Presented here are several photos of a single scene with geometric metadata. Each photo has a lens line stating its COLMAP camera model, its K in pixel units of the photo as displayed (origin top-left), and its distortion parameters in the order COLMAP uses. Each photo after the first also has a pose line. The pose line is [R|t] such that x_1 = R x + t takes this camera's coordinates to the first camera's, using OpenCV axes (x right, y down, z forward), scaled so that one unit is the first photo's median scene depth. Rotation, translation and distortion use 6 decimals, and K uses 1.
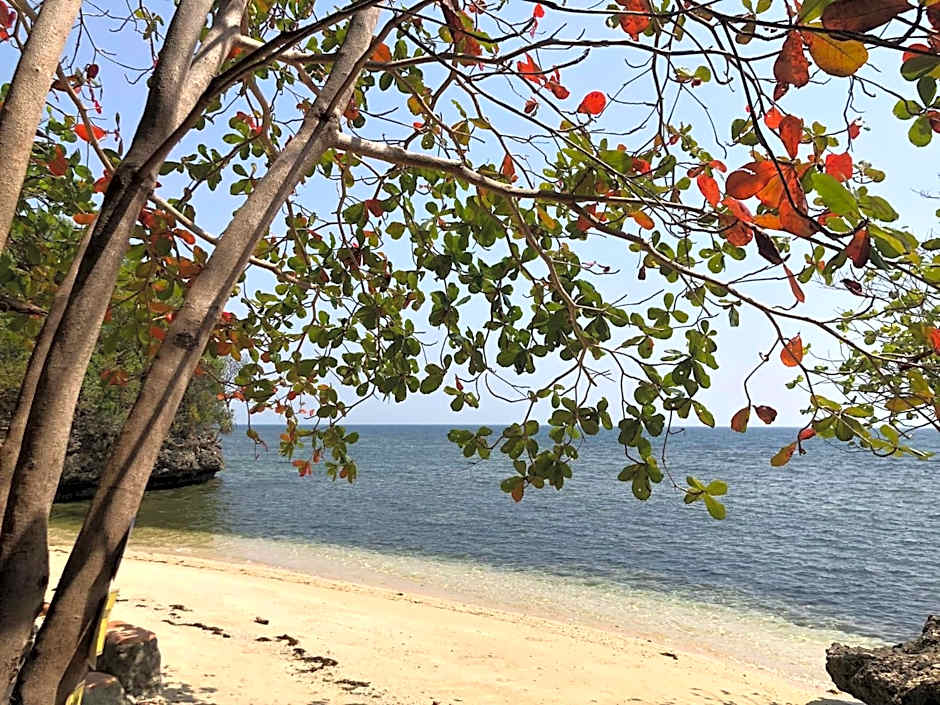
lens RADIAL K [[753.3, 0, 467.3], [0, 753.3, 355.5], [0, 0, 1]] dist [-0.004959, 0.000301]
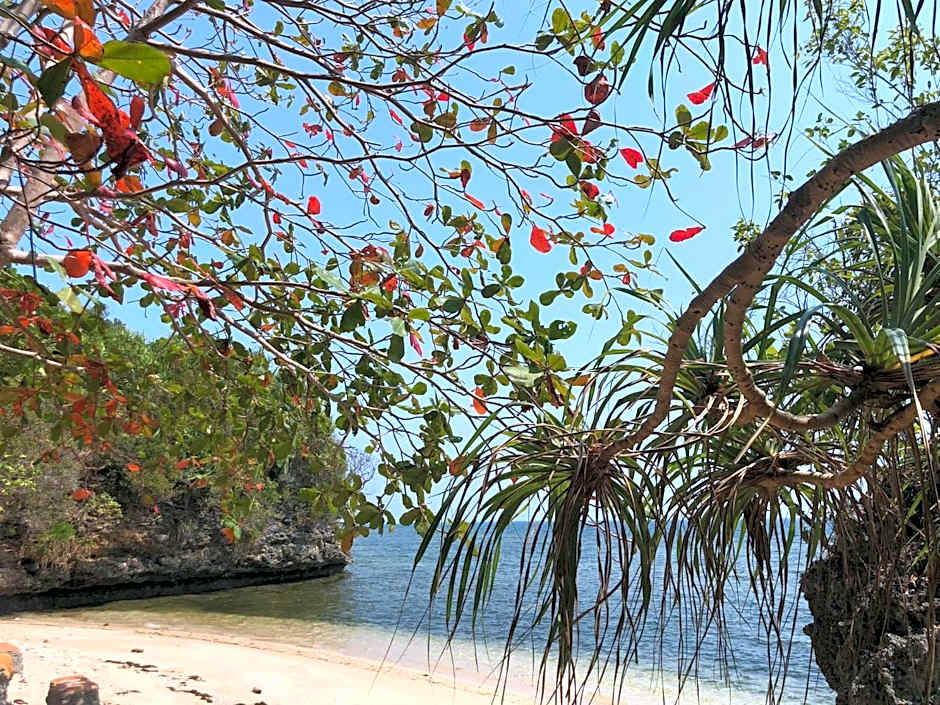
lens RADIAL K [[753.3, 0, 470.7], [0, 753.3, 348.2], [0, 0, 1]] dist [-0.004959, 0.000301]
pose [[0.977117, -0.067753, -0.201621, 0.188876], [0.040341, 0.989737, -0.137089, 0.019900], [0.208840, 0.125819, 0.969822, -0.026088]]
